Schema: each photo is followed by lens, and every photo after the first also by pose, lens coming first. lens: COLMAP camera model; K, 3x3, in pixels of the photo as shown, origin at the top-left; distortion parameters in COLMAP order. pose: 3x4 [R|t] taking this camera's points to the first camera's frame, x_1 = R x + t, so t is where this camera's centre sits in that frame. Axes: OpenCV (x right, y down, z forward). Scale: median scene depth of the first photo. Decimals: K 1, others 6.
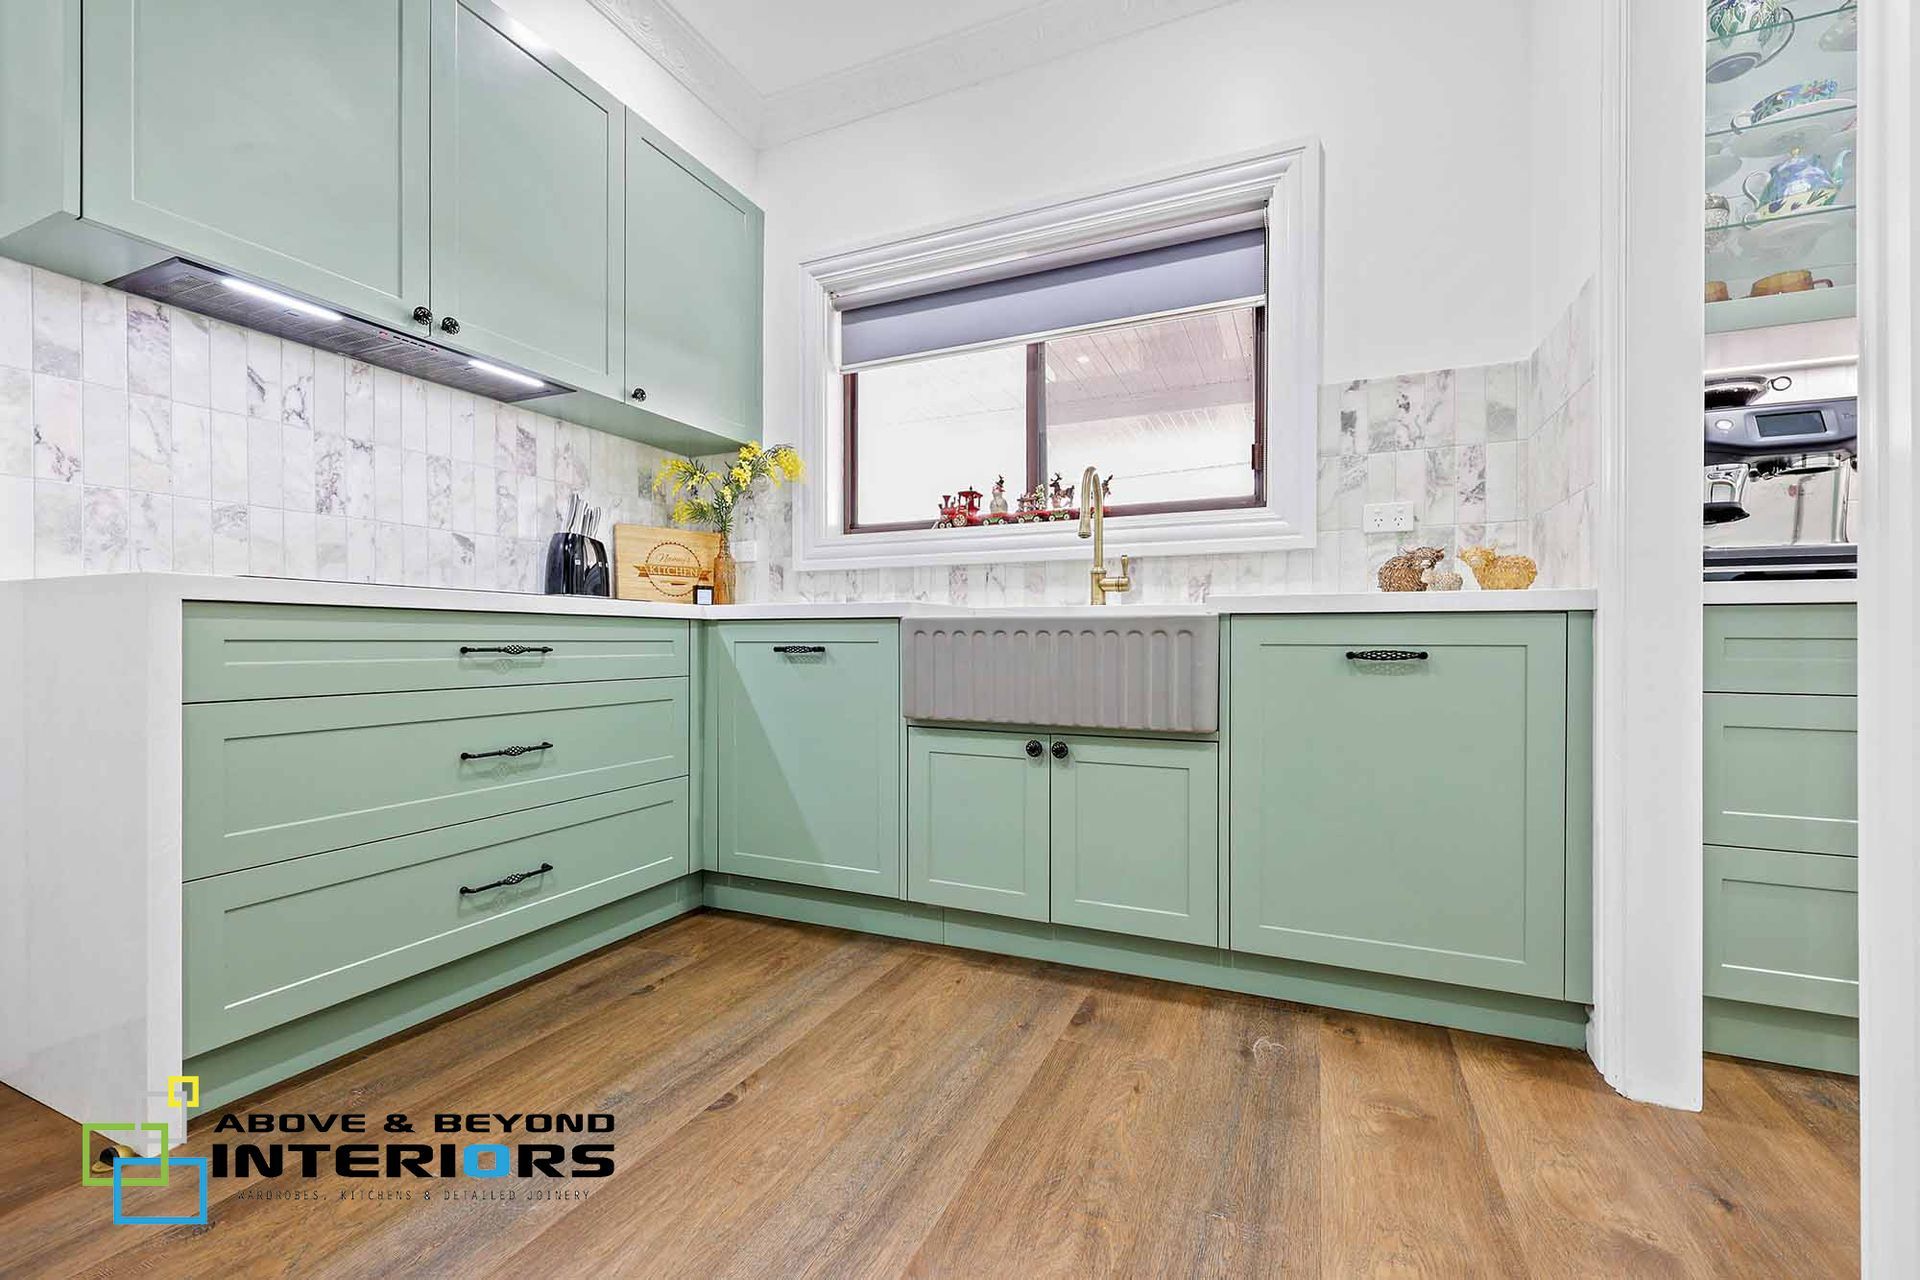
lens RADIAL K [[800.6, 0, 961.1], [0, 800.6, 645.4], [0, 0, 1]] dist [0.001571, -0.000118]
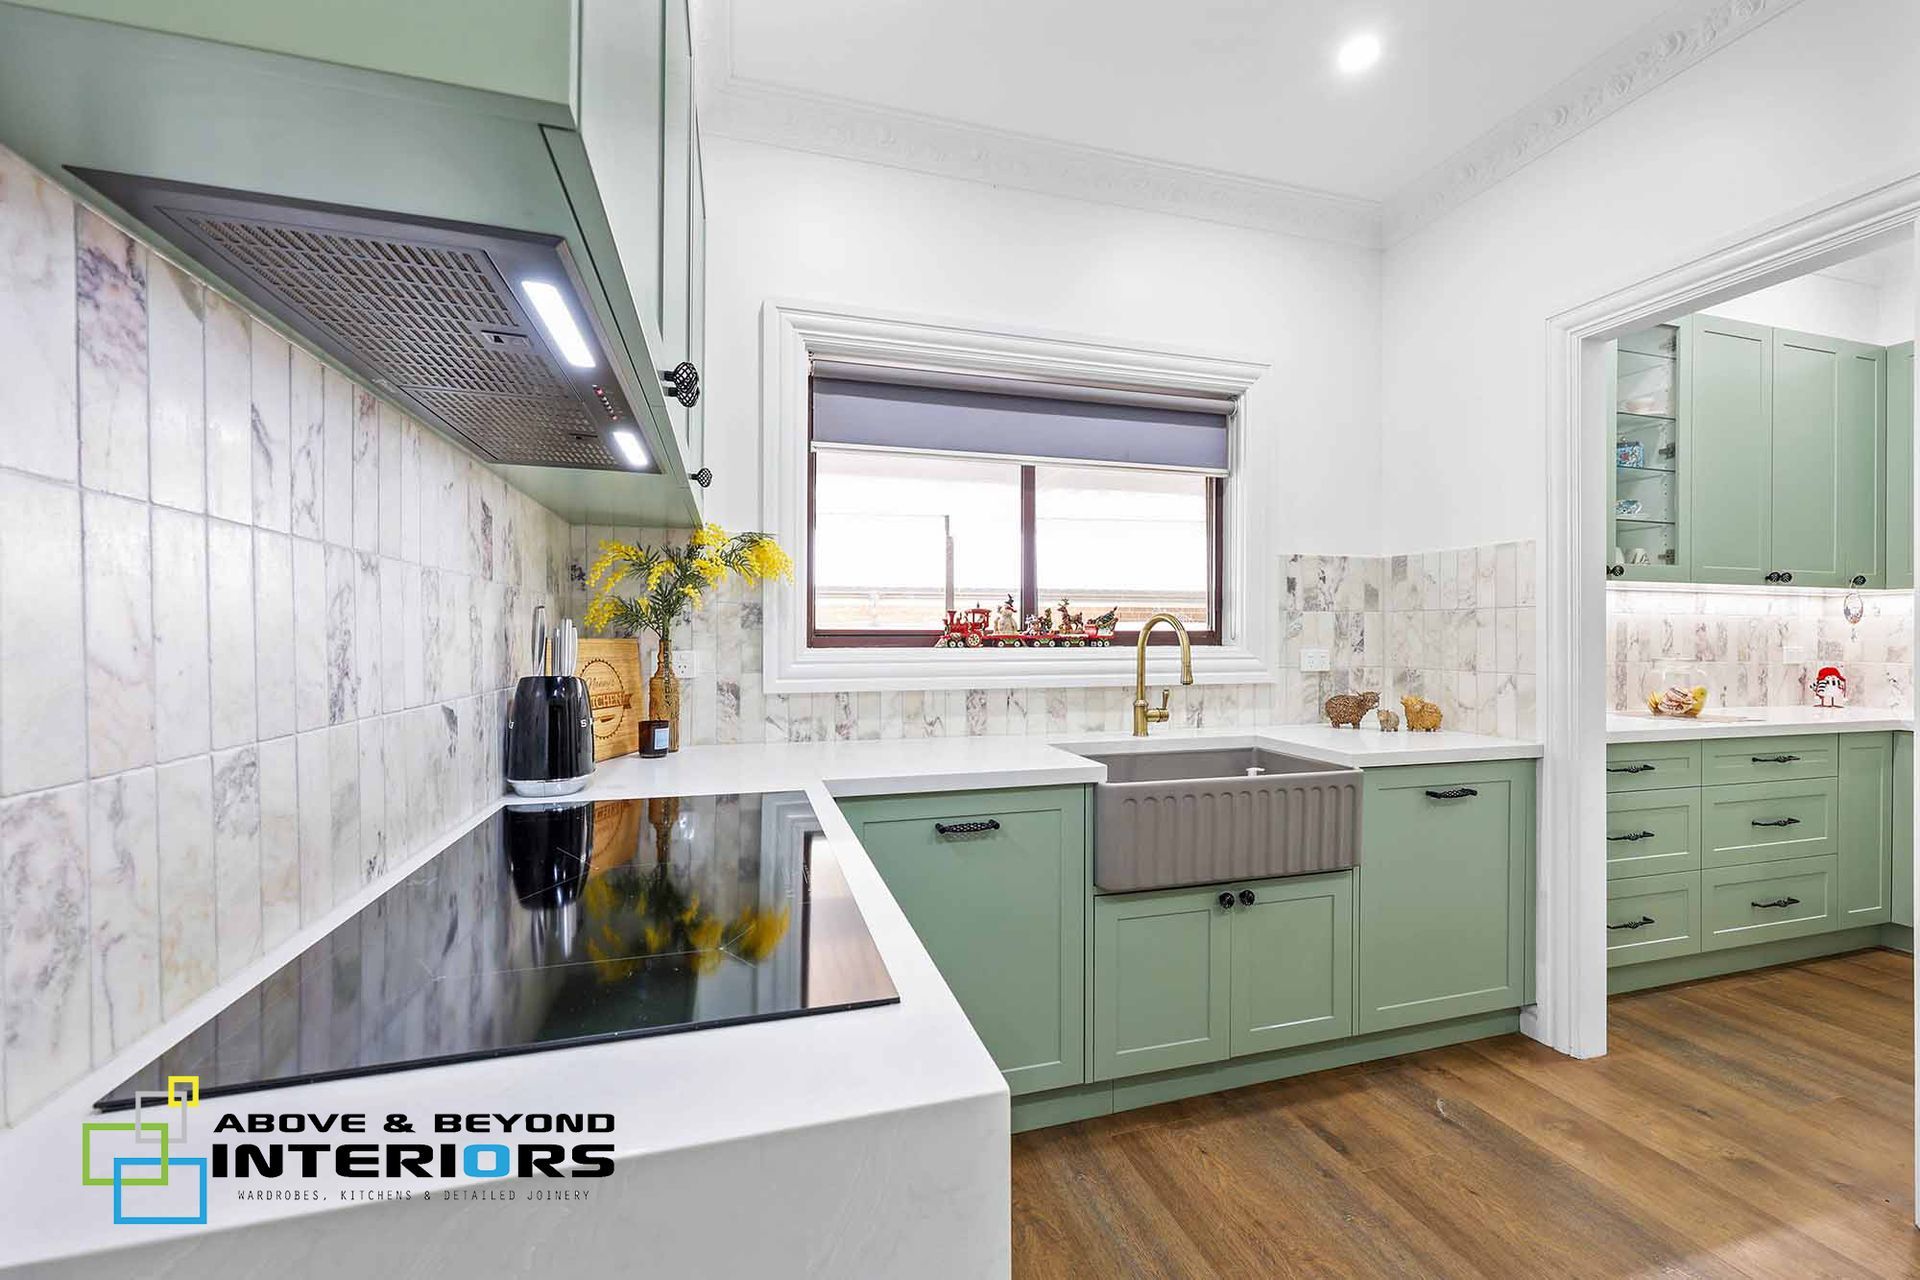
lens RADIAL K [[772.4, 0, 960.0], [0, 772.4, 640.0], [0, 0, 1]] dist [-0.003048, -0.000361]
pose [[0.760536, -0.002963, 0.649289, -0.759732], [0.003944, 0.999992, -0.000057, -0.197157], [-0.649284, 0.002604, 0.760542, 0.405570]]
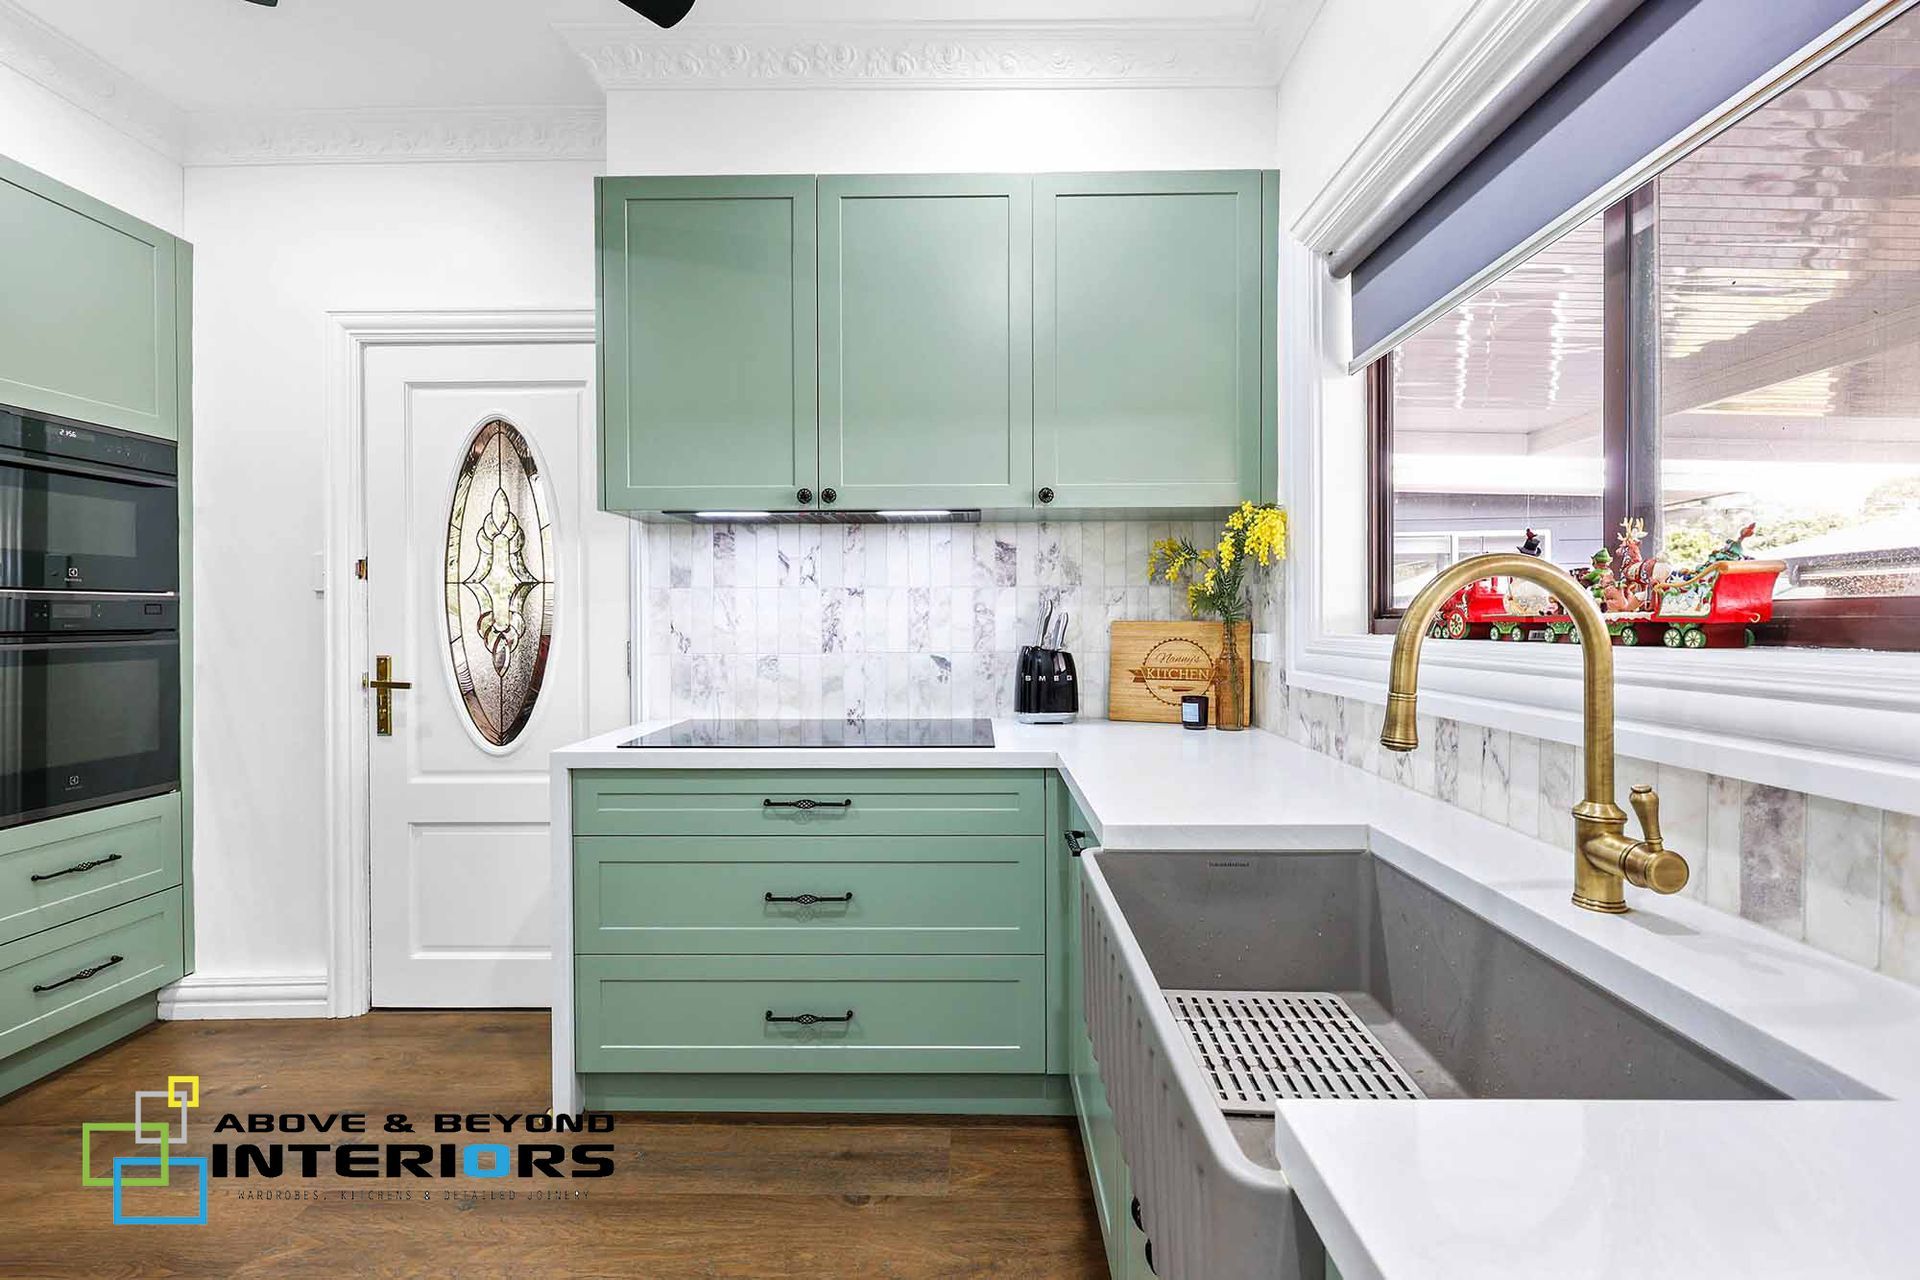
lens RADIAL K [[832.2, 0, 960.2], [0, 832.2, 625.4], [0, 0, 1]] dist [0.001180, 0.000010]
pose [[0.396534, 0.005464, -0.918004, 0.452443], [-0.000048, 0.999982, 0.005931, -0.201299], [0.918020, -0.002308, 0.396527, 0.632538]]
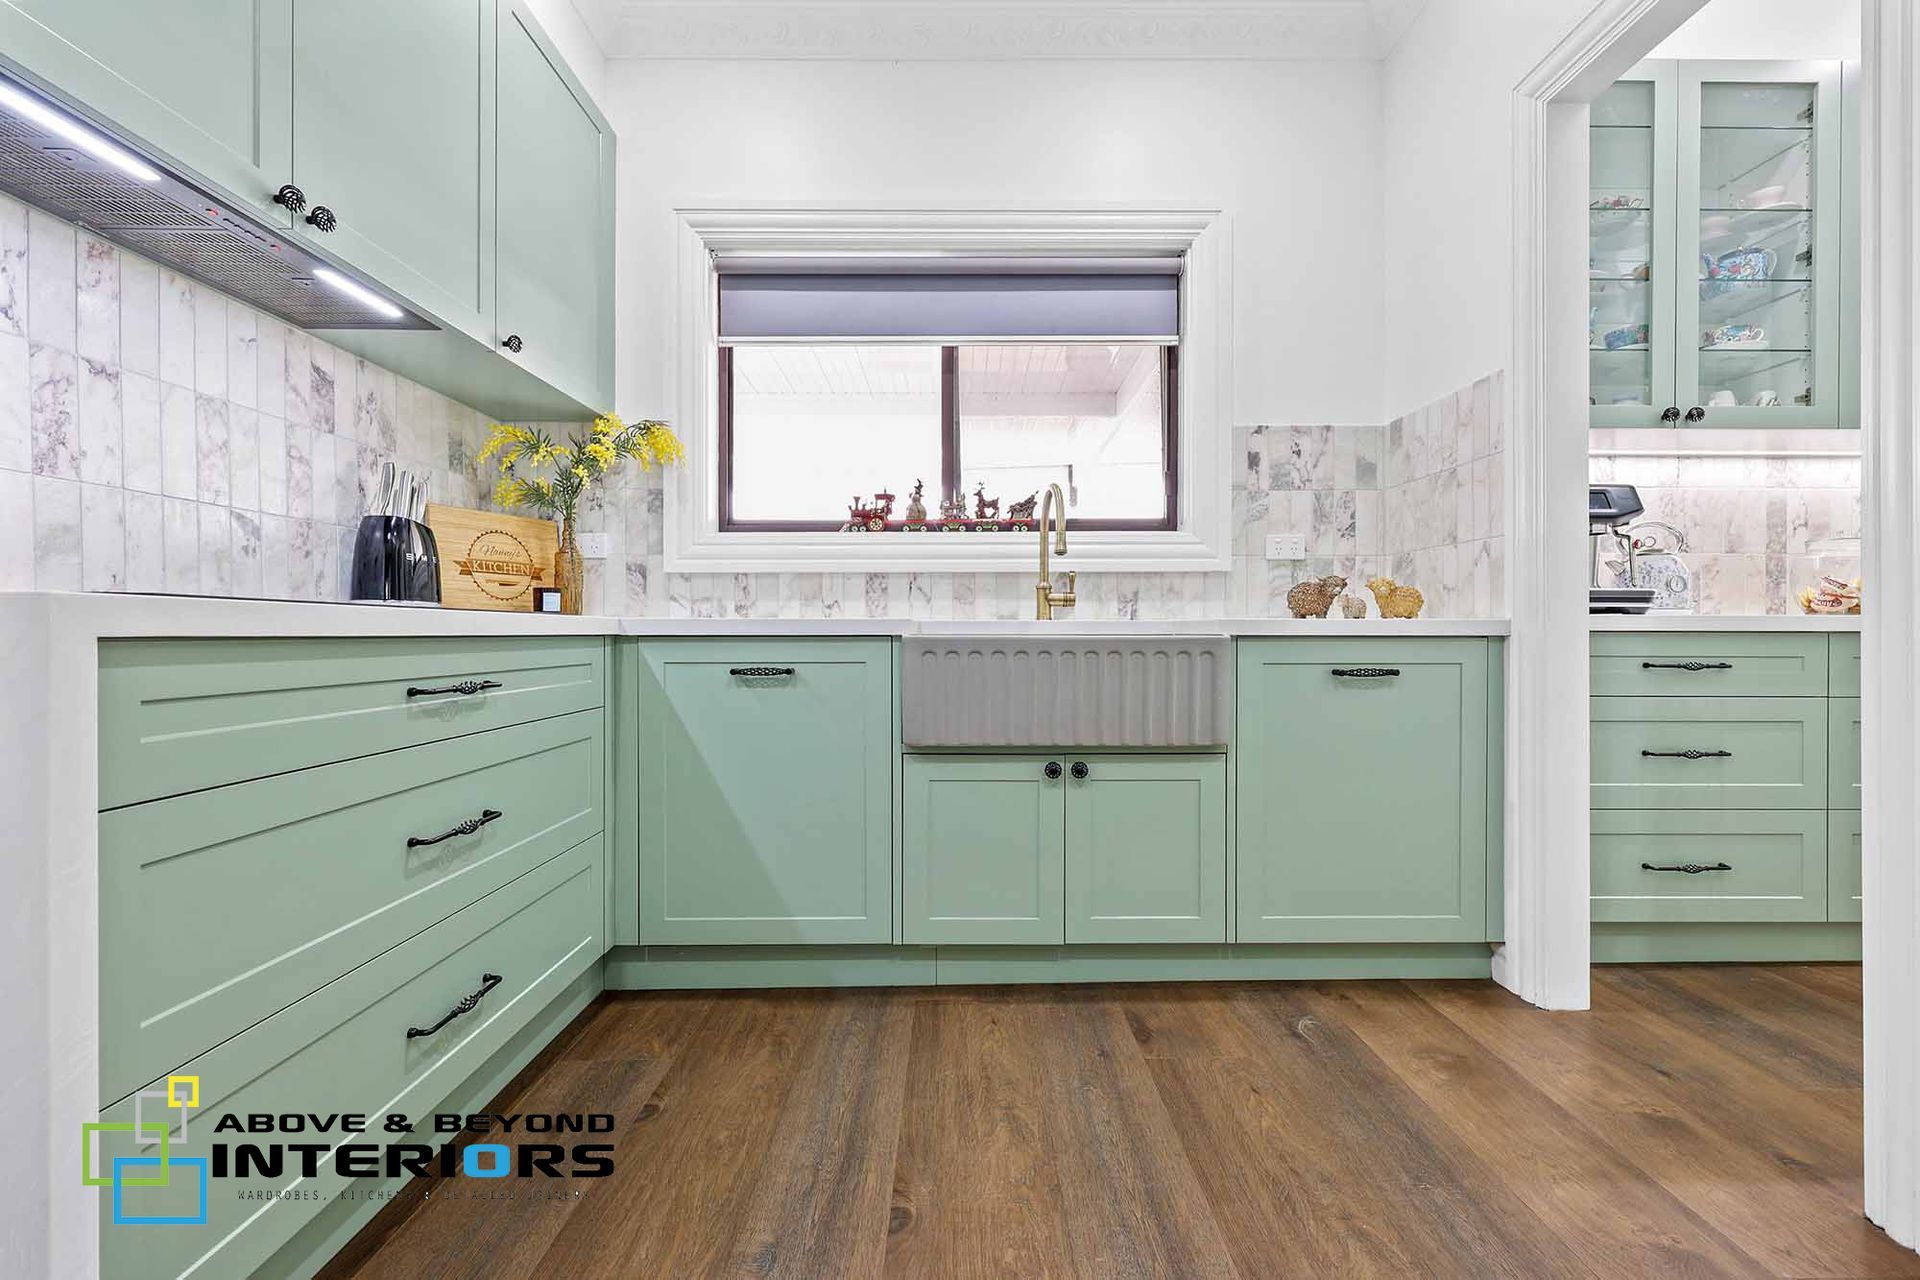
lens RADIAL K [[821.9, 0, 965.7], [0, 821.9, 636.0], [0, 0, 1]] dist [0.000572, -0.000391]
pose [[0.908860, -0.003974, 0.417083, -0.385858], [0.004172, 0.999991, 0.000438, -0.033634], [-0.417081, 0.001342, 0.908869, 0.112406]]
